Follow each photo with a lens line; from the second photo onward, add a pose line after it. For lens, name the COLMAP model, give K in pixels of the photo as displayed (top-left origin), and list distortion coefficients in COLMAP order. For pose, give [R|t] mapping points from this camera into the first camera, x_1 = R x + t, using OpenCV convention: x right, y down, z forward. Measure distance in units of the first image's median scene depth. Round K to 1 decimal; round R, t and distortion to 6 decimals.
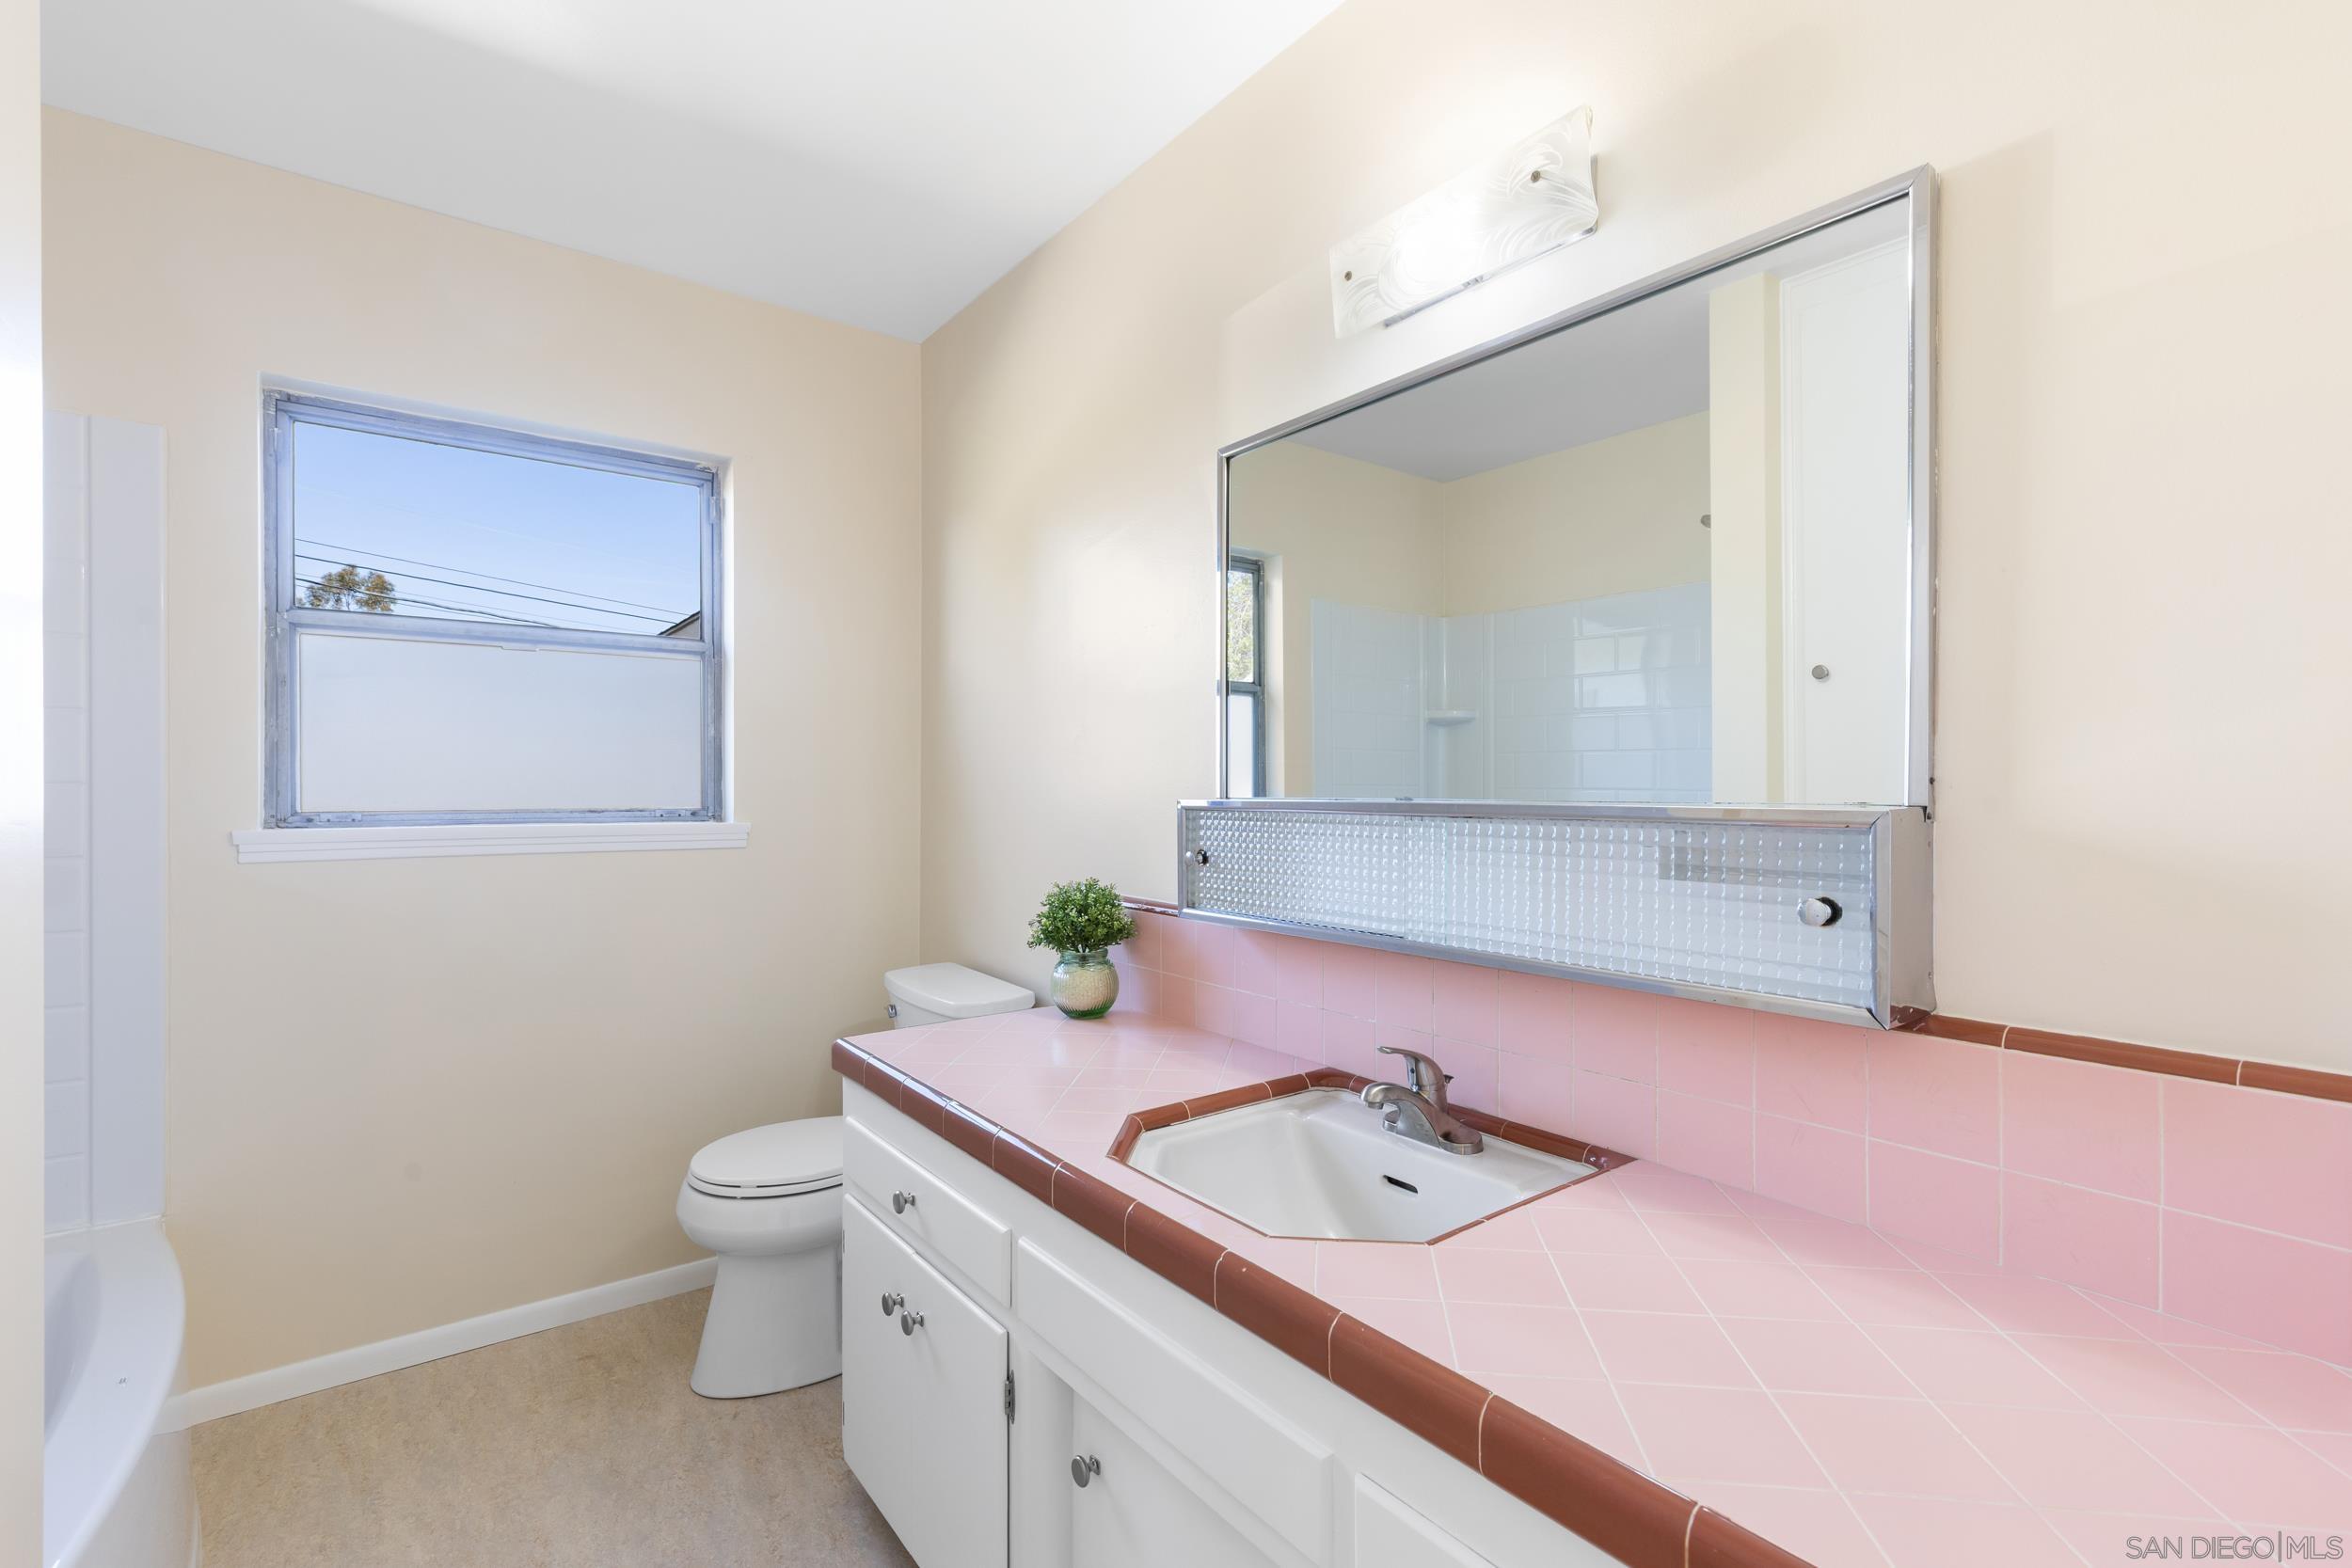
lens RADIAL K [[1054.2, 0, 1179.7], [0, 1054.2, 790.4], [0, 0, 1]] dist [0.001091, 0.000065]
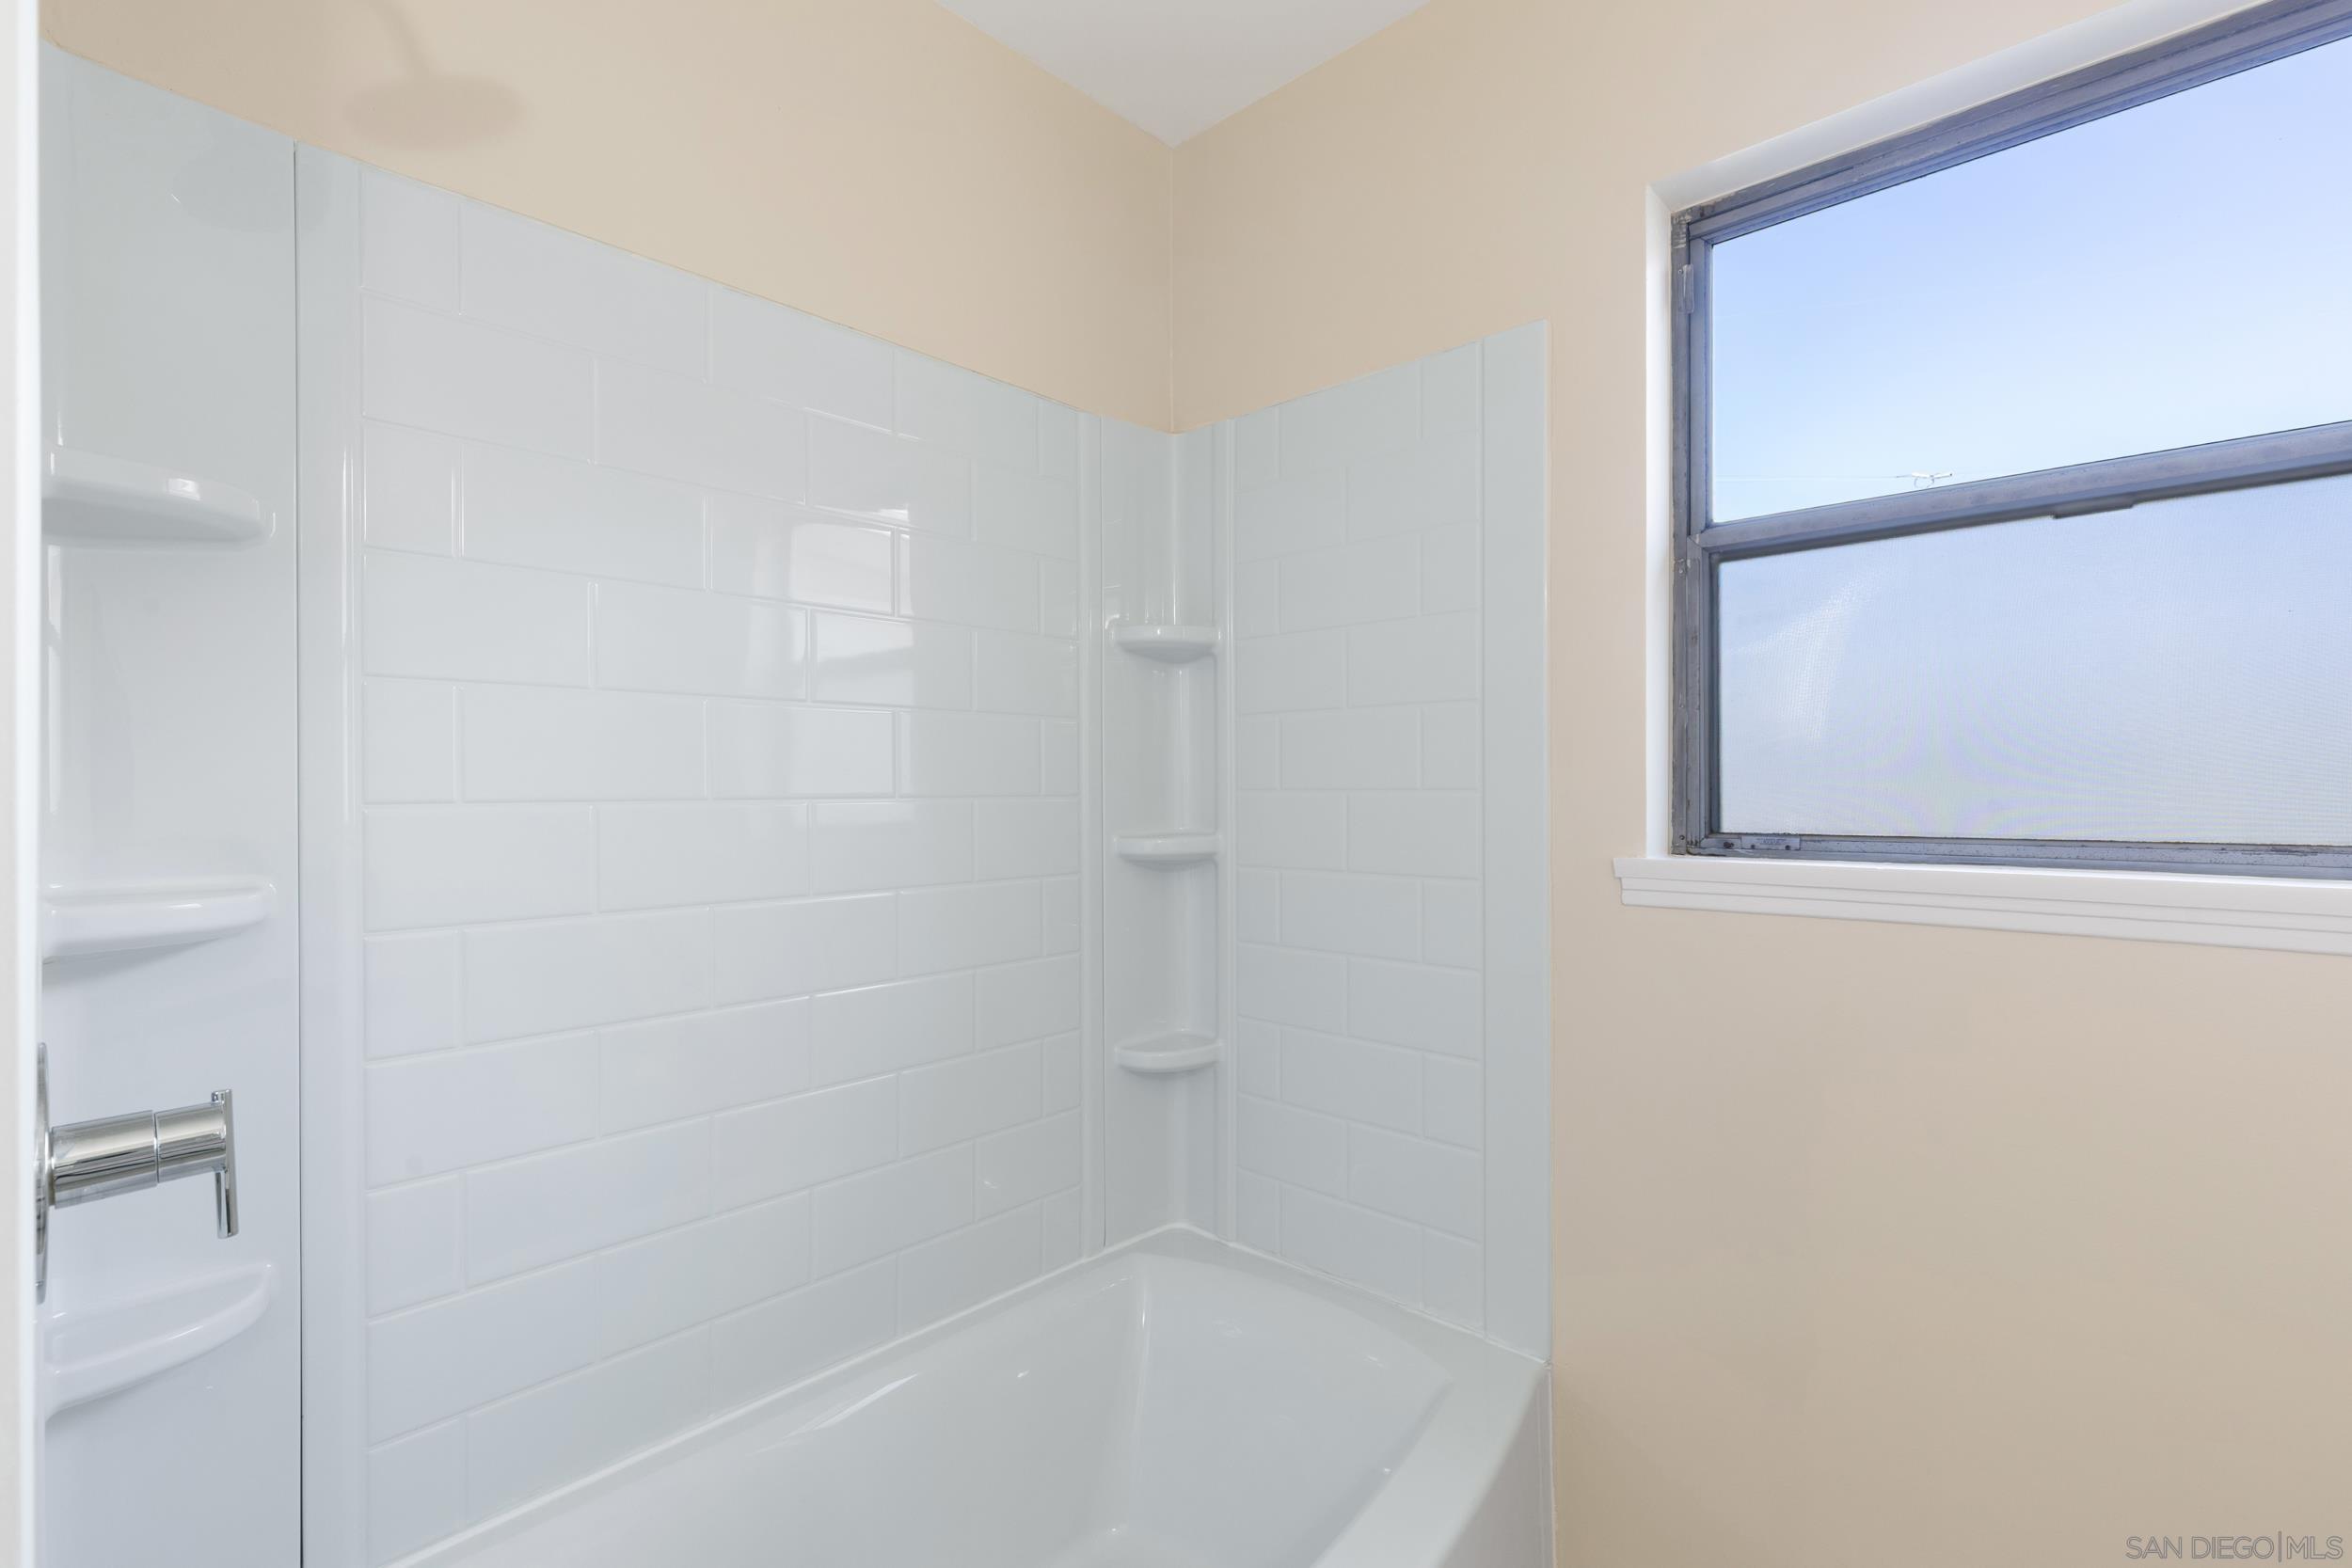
lens RADIAL K [[1054.2, 0, 1178.8], [0, 1054.2, 790.4], [0, 0, 1]] dist [0.001091, 0.000065]
pose [[0.171870, 0.002229, -0.985117, -0.238955], [0.002076, 0.999994, 0.002625, -0.007816], [0.985118, -0.002496, 0.171864, 0.553311]]
